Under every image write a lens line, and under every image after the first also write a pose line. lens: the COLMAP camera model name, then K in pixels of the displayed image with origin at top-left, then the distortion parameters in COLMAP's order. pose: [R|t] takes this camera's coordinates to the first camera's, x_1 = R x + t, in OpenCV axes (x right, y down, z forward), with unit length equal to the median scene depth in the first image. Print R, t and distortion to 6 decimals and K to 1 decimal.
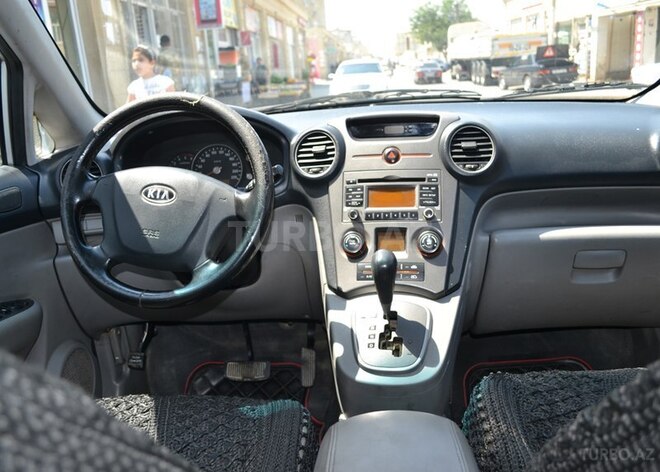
lens RADIAL K [[579.0, 0, 330.0], [0, 579.0, 236.0], [0, 0, 1]] dist [-0.069624, -0.003122]
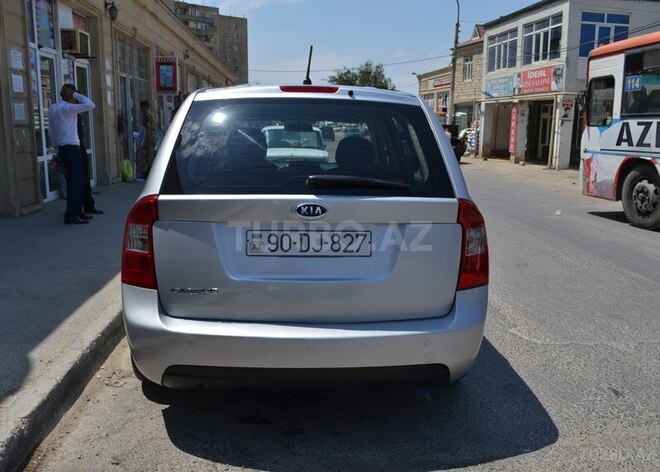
lens RADIAL K [[579.0, 0, 330.0], [0, 579.0, 236.0], [0, 0, 1]] dist [-0.069624, -0.003122]
pose [[0.987413, 0.054372, 0.148523, -0.014921], [-0.039074, 0.993805, -0.104042, 0.033921], [-0.153259, 0.096929, 0.983421, -0.142624]]
